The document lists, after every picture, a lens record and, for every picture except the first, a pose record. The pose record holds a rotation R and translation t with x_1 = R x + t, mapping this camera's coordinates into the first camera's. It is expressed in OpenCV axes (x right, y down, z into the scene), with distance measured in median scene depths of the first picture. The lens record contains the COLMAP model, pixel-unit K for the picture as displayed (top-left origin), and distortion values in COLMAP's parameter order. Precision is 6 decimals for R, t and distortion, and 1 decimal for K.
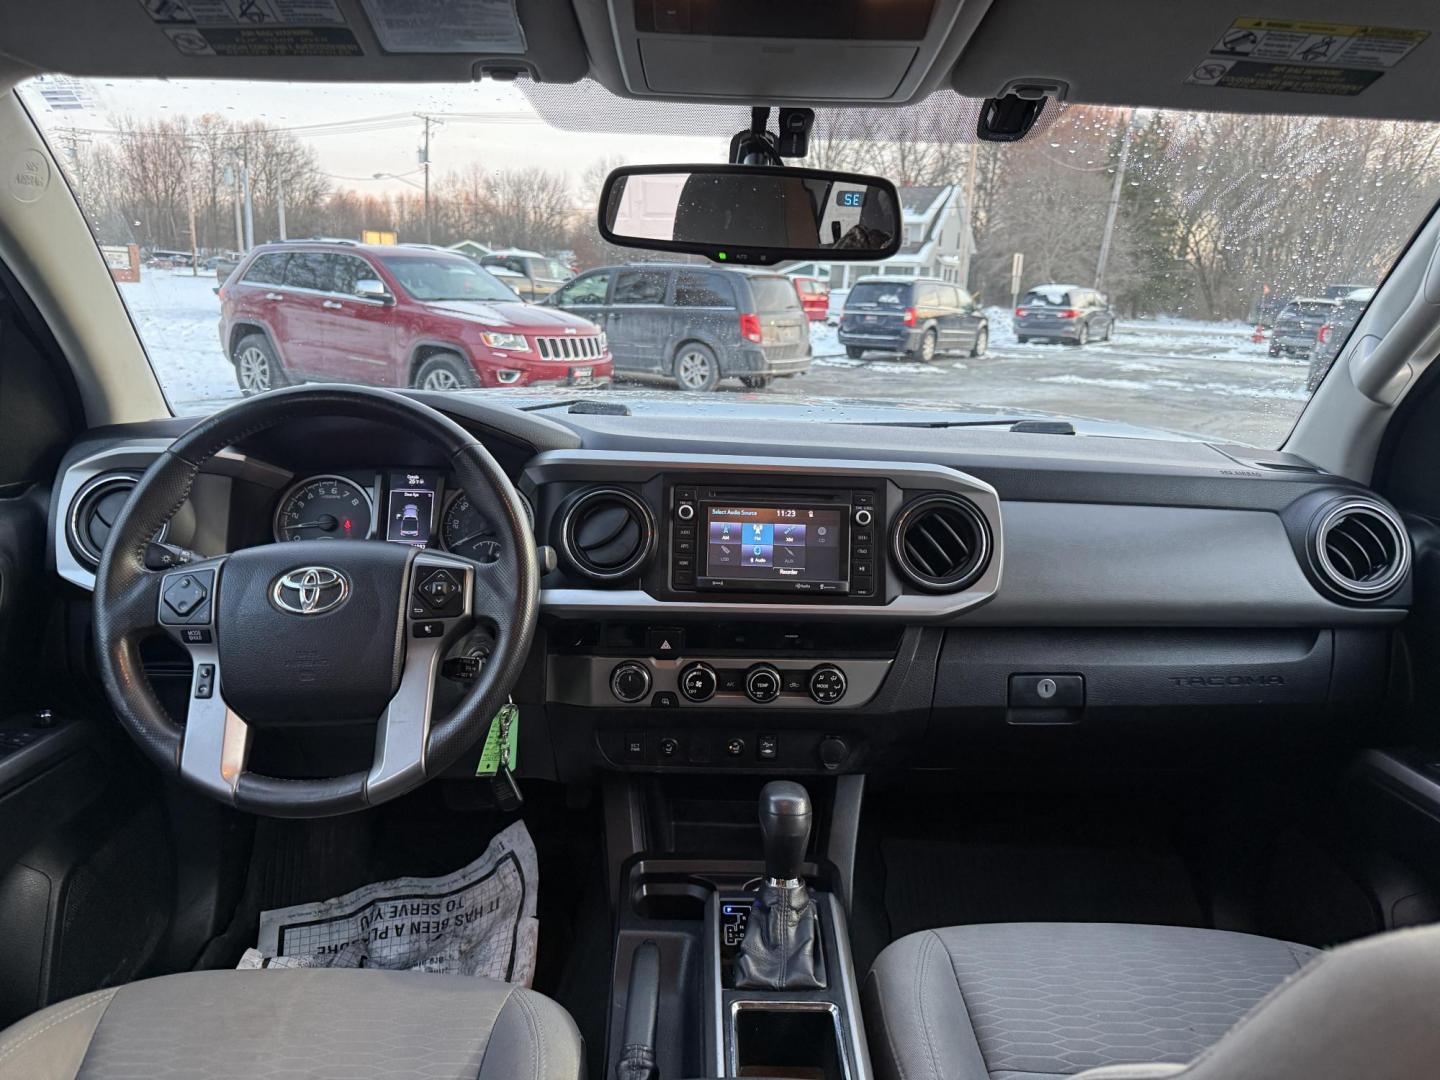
lens RADIAL K [[1020.5, 0, 727.9], [0, 1020.5, 539.5], [0, 0, 1]] dist [0.037981, -0.045315]
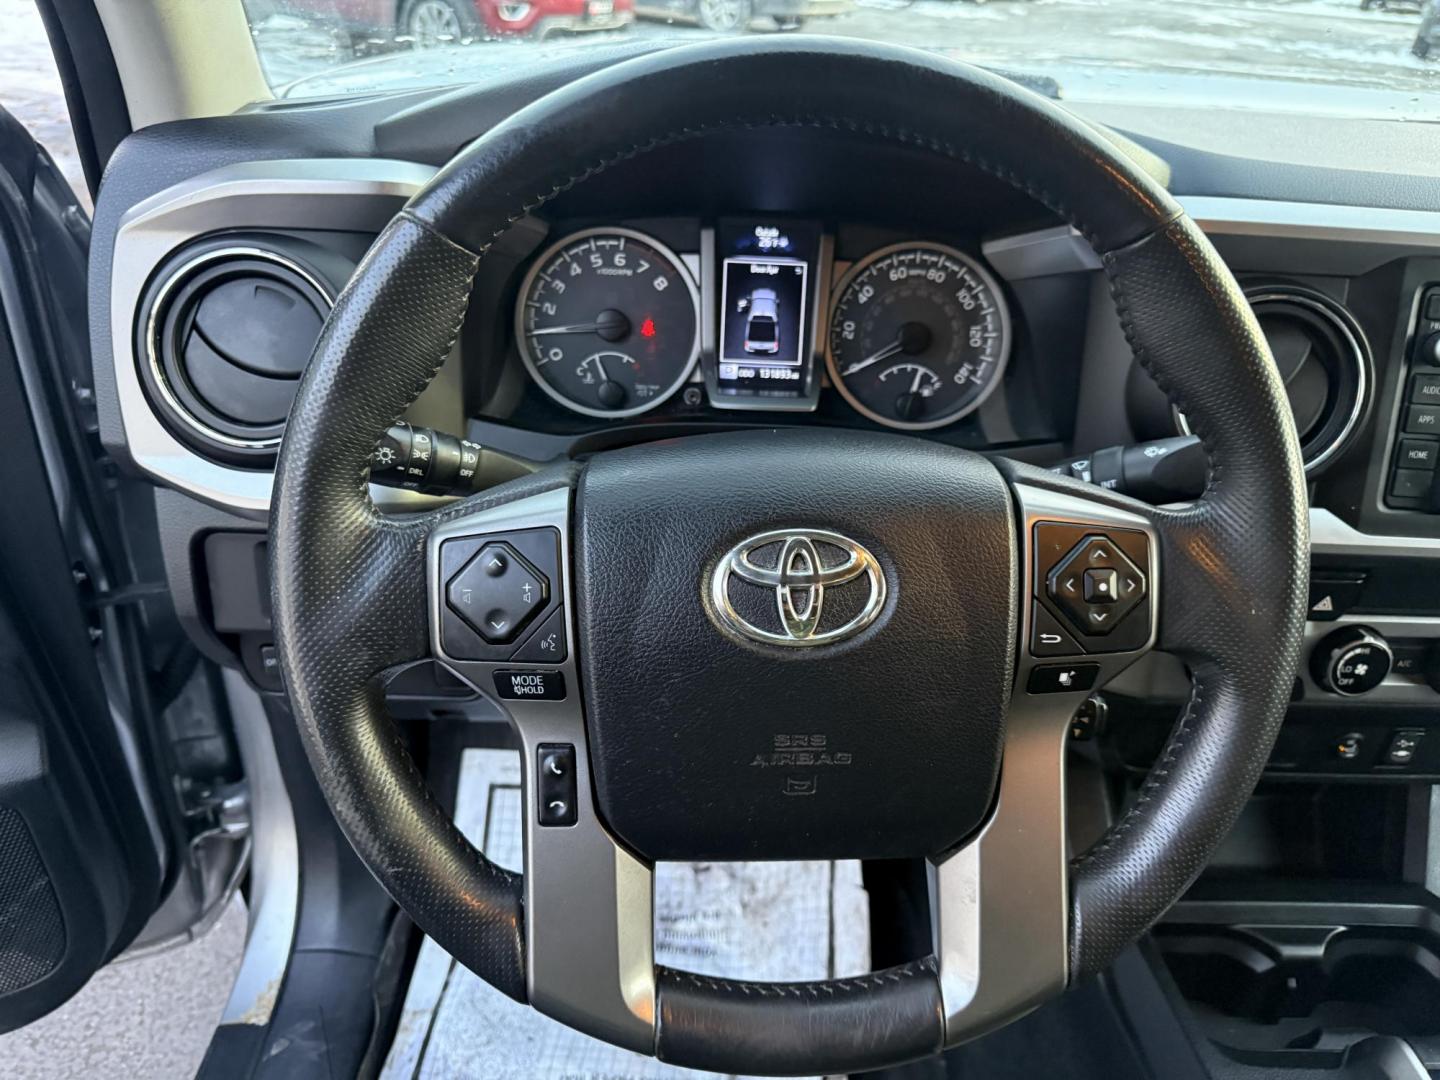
lens RADIAL K [[1020.5, 0, 720.4], [0, 1020.5, 543.1], [0, 0, 1]] dist [0.037981, -0.045315]
pose [[0.999641, 0.018063, 0.019784, -0.340978], [-0.023313, 0.950381, 0.310213, -0.072479], [-0.013199, -0.310563, 0.950461, 0.468714]]
